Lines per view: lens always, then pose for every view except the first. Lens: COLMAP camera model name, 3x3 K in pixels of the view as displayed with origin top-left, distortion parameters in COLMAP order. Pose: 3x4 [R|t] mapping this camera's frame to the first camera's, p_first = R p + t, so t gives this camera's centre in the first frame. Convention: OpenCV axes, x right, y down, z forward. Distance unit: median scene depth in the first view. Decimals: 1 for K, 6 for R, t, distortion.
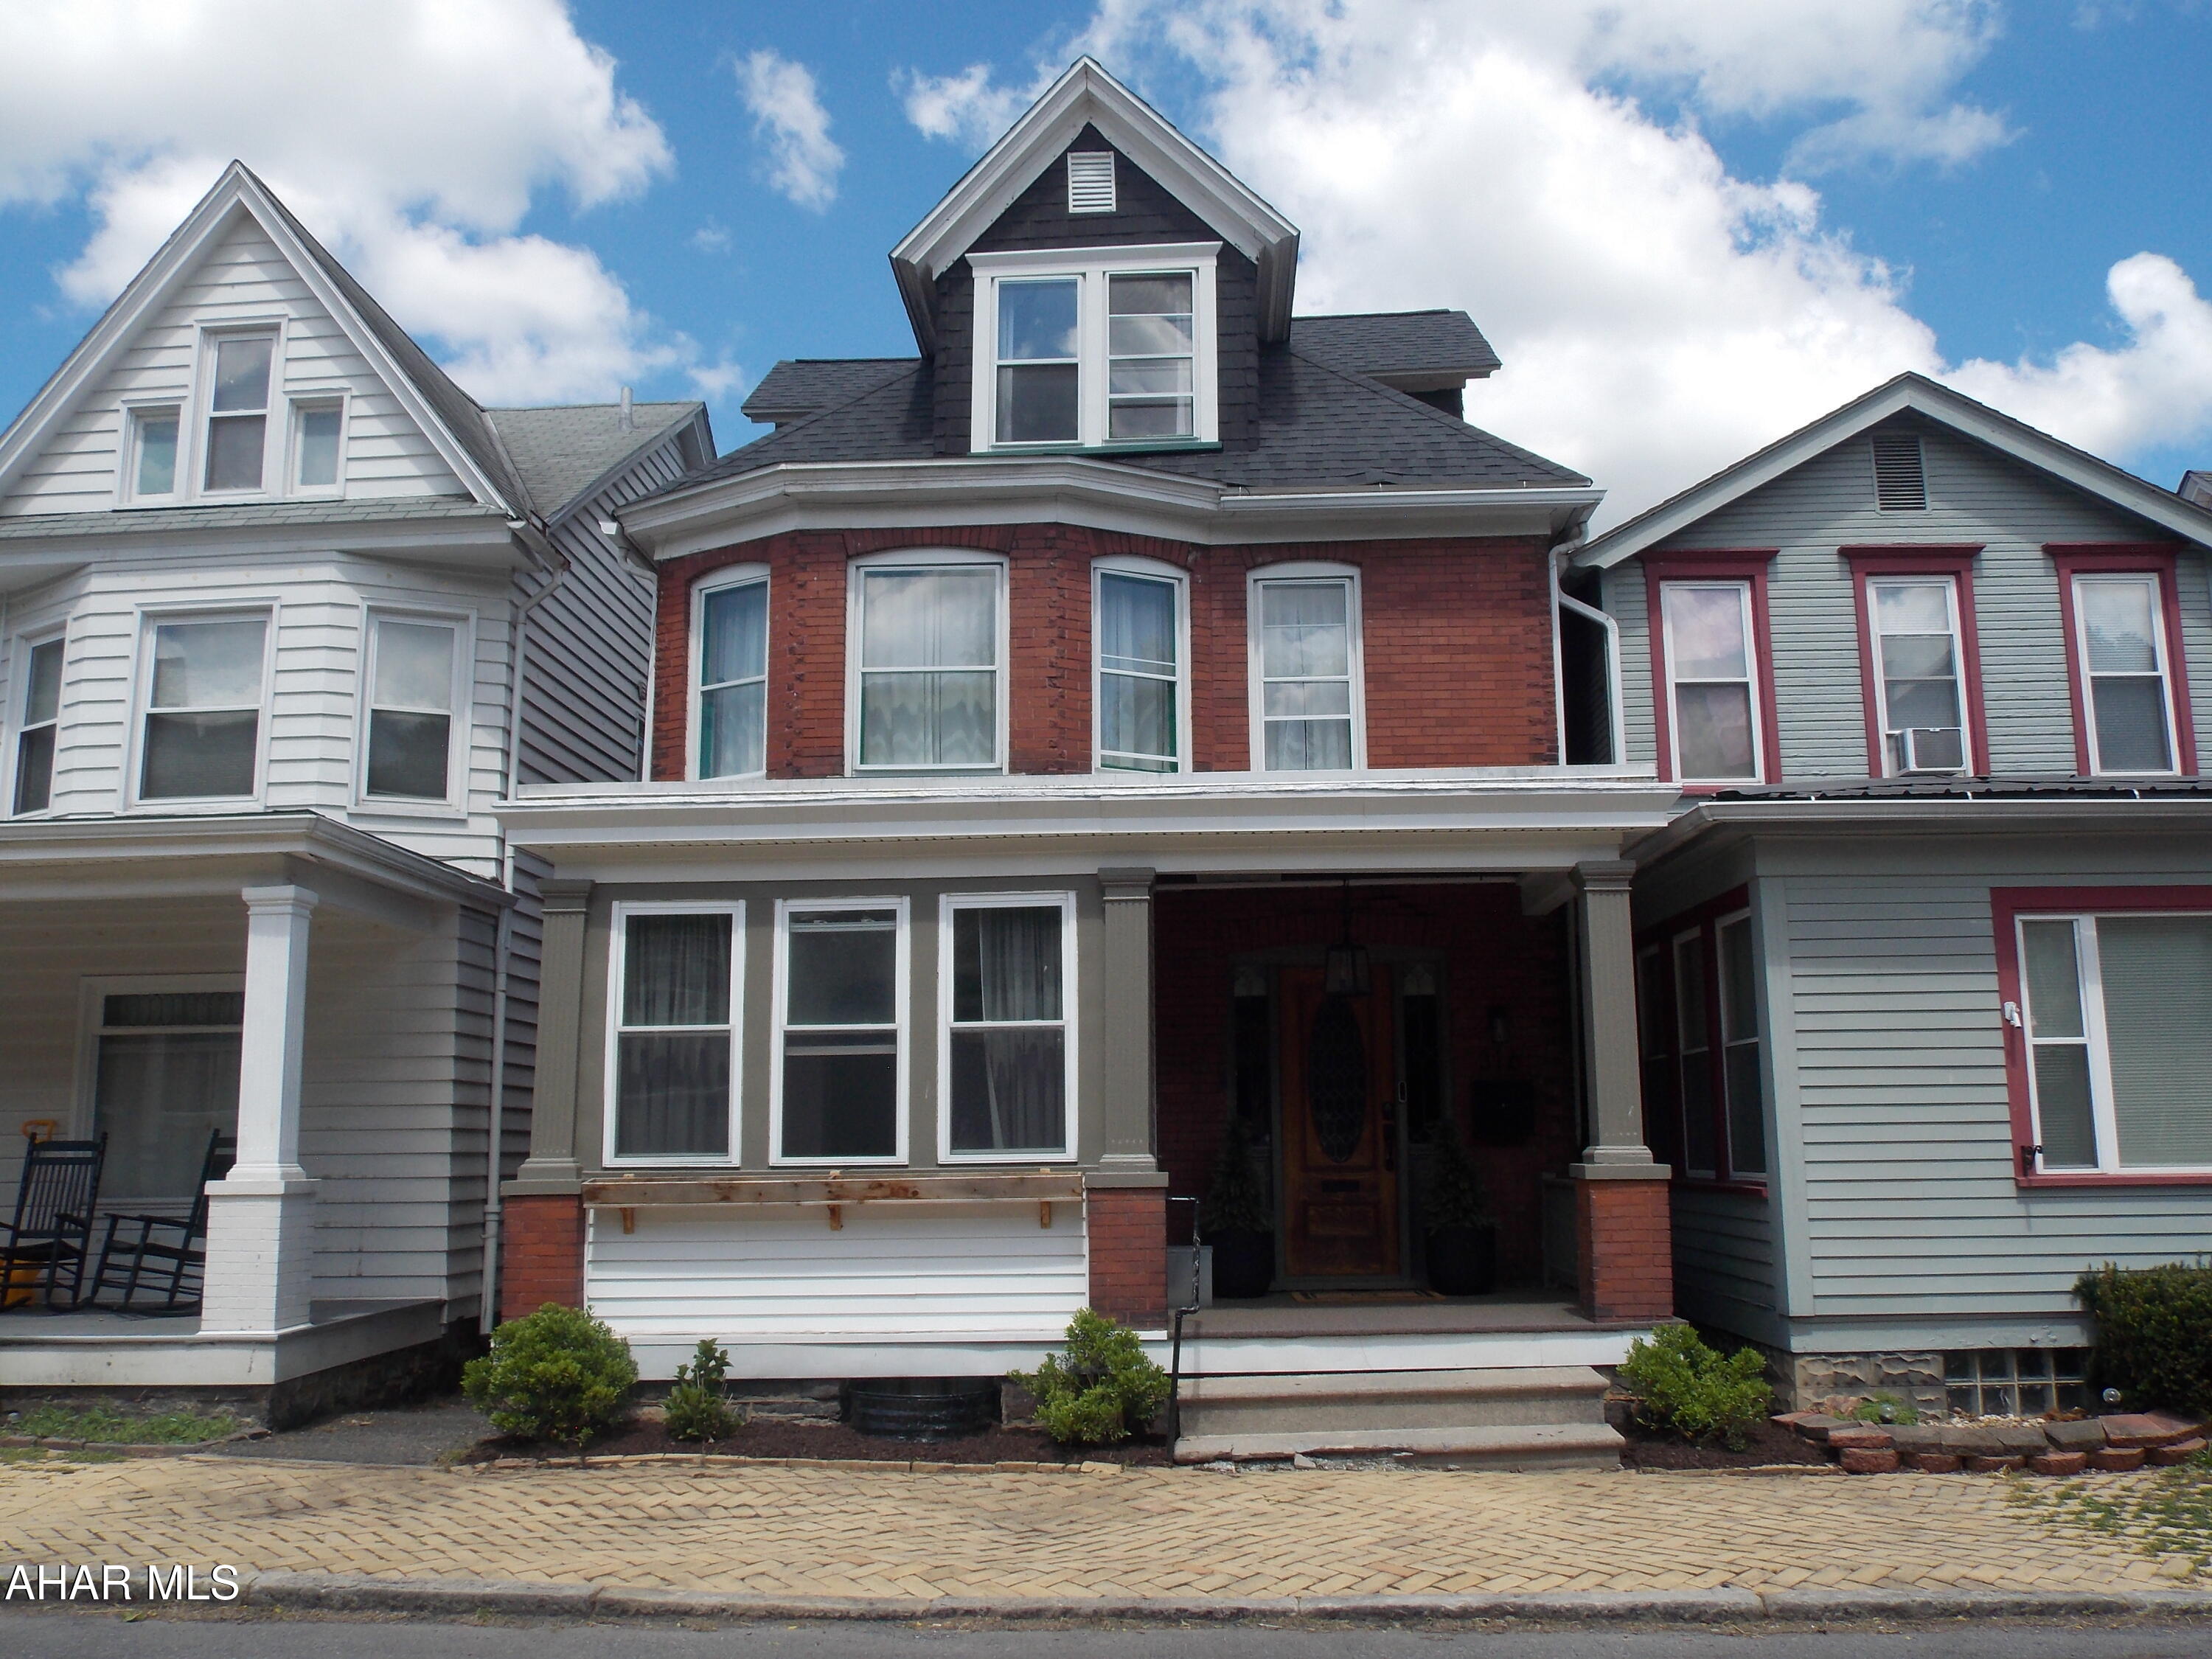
lens RADIAL K [[1857.7, 0, 1105.2], [0, 1857.7, 836.0], [0, 0, 1]] dist [-0.034030, -0.009215]
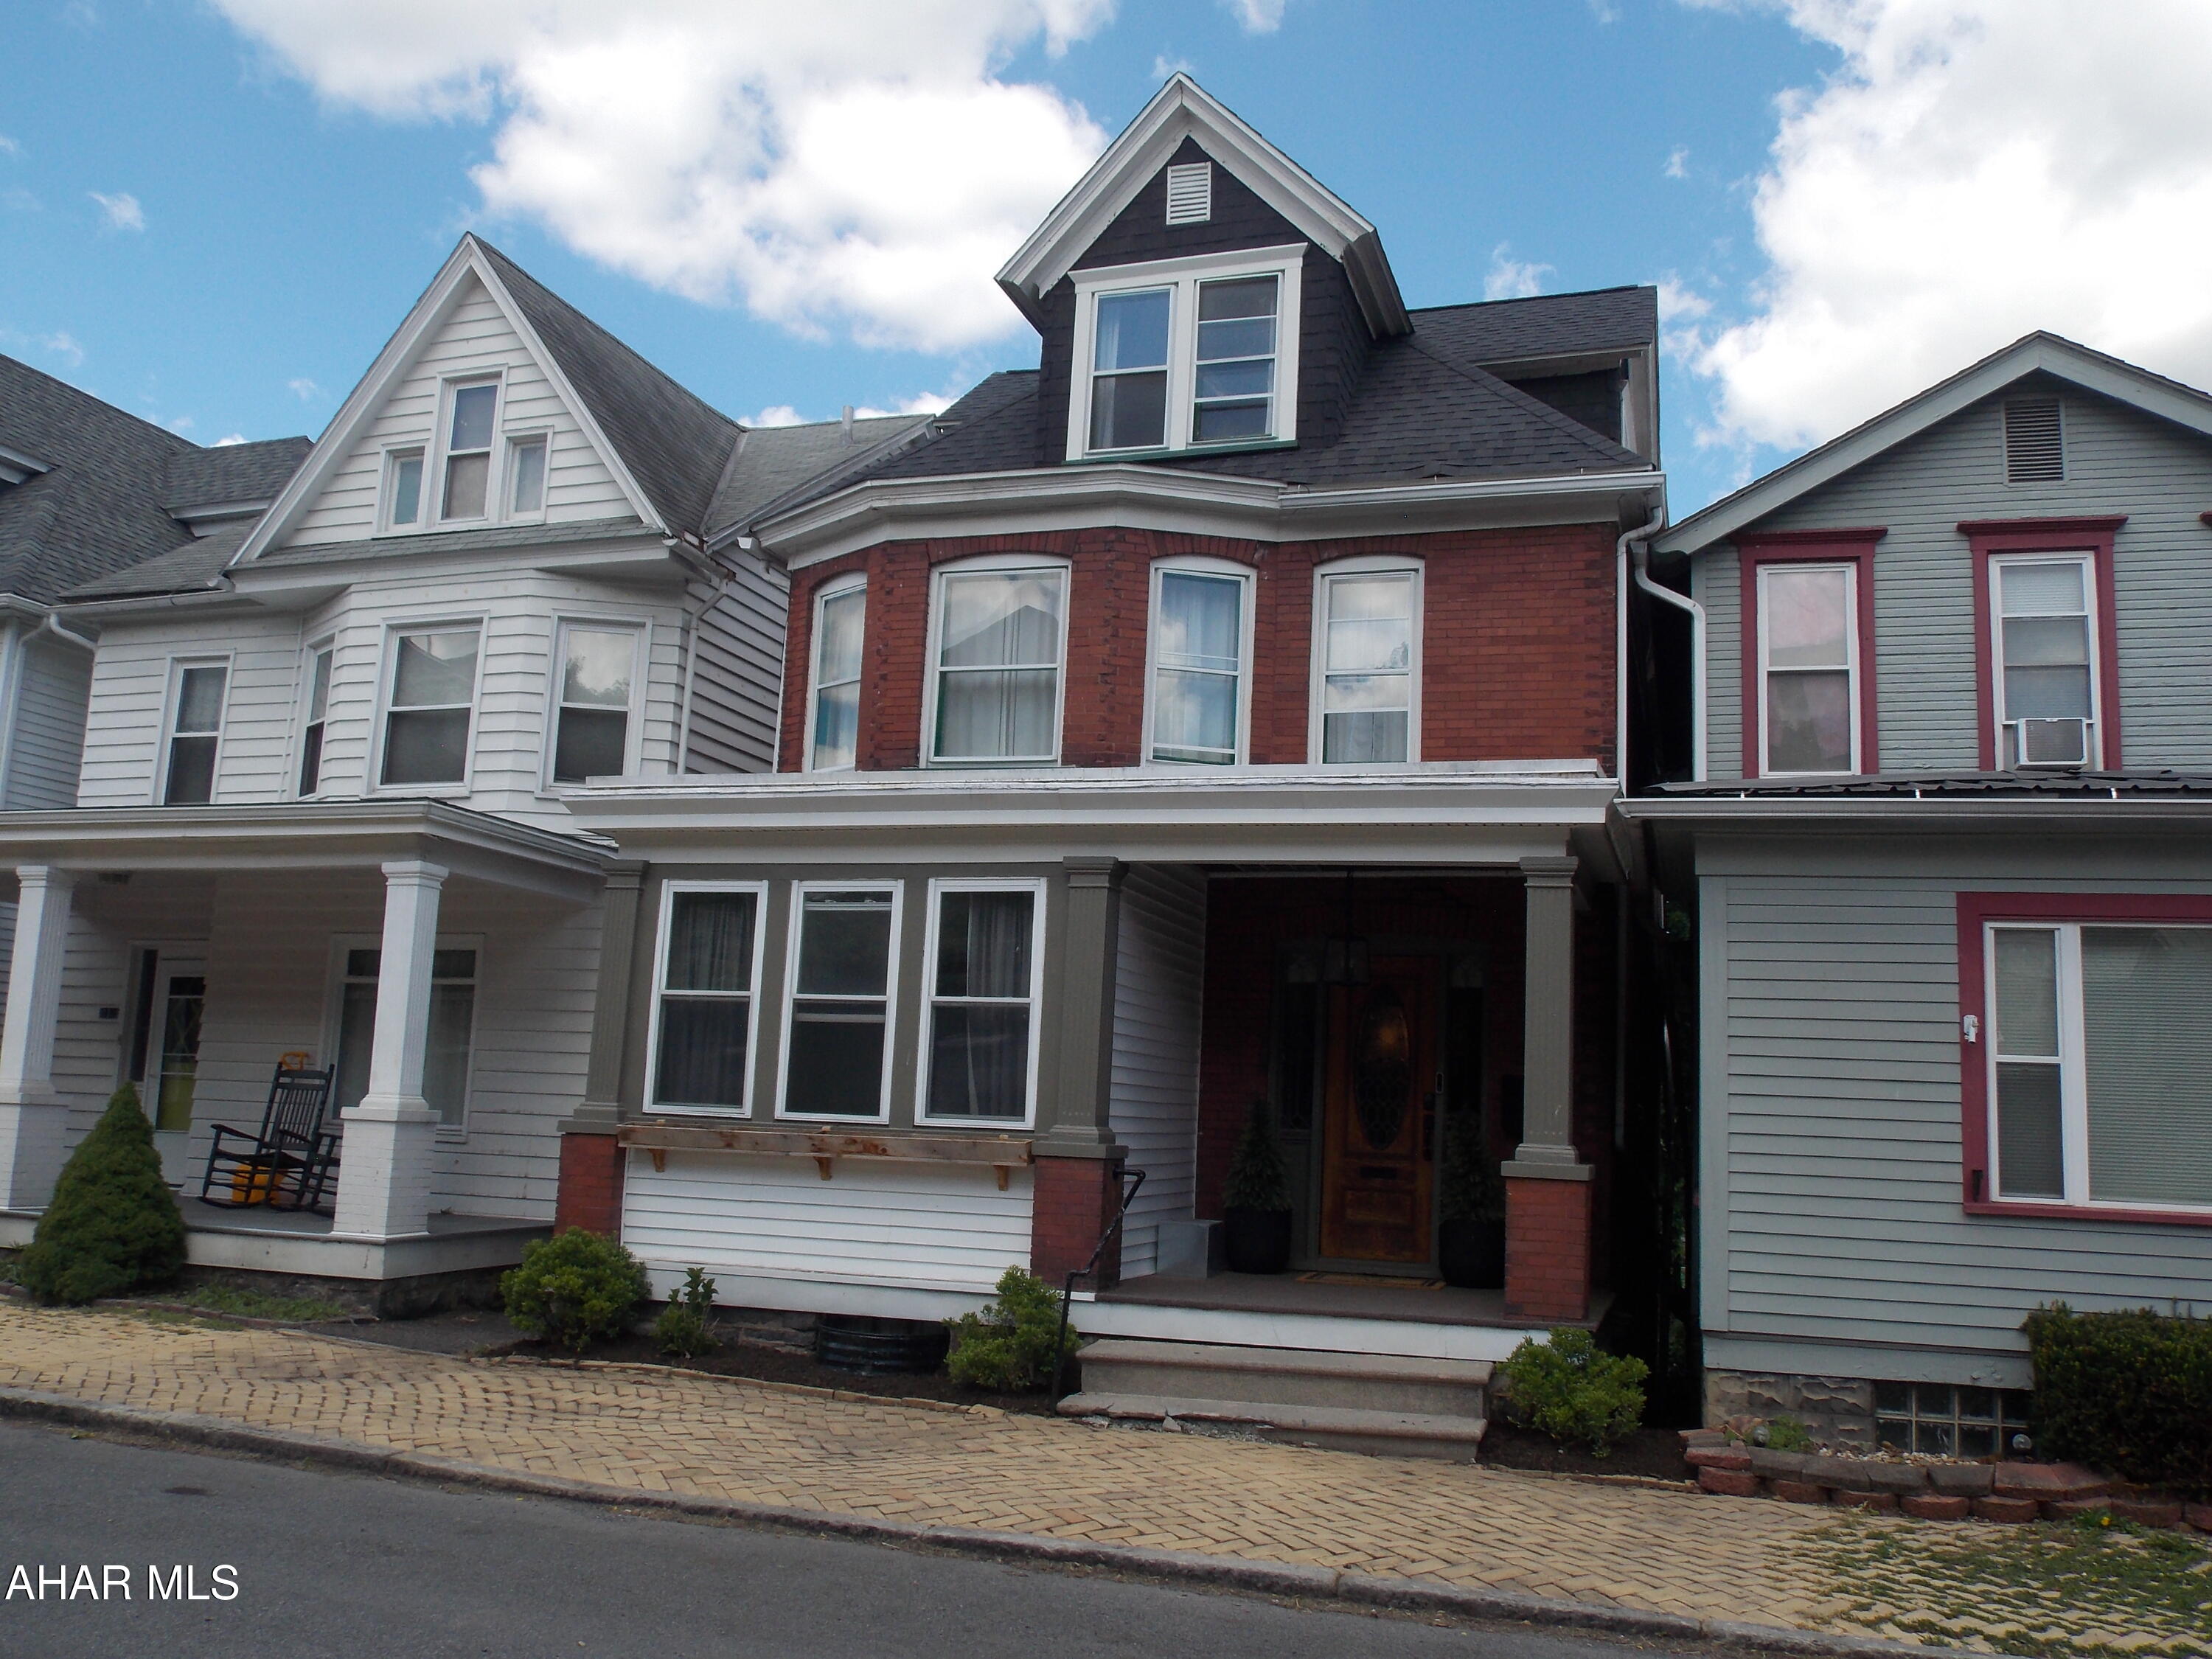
lens RADIAL K [[1857.7, 0, 1105.2], [0, 1857.7, 836.0], [0, 0, 1]] dist [-0.034030, -0.009215]
pose [[0.962267, 0.012821, -0.271805, 0.258659], [-0.009718, 0.999871, 0.012762, -0.006991], [0.271934, -0.009639, 0.962268, -0.014808]]
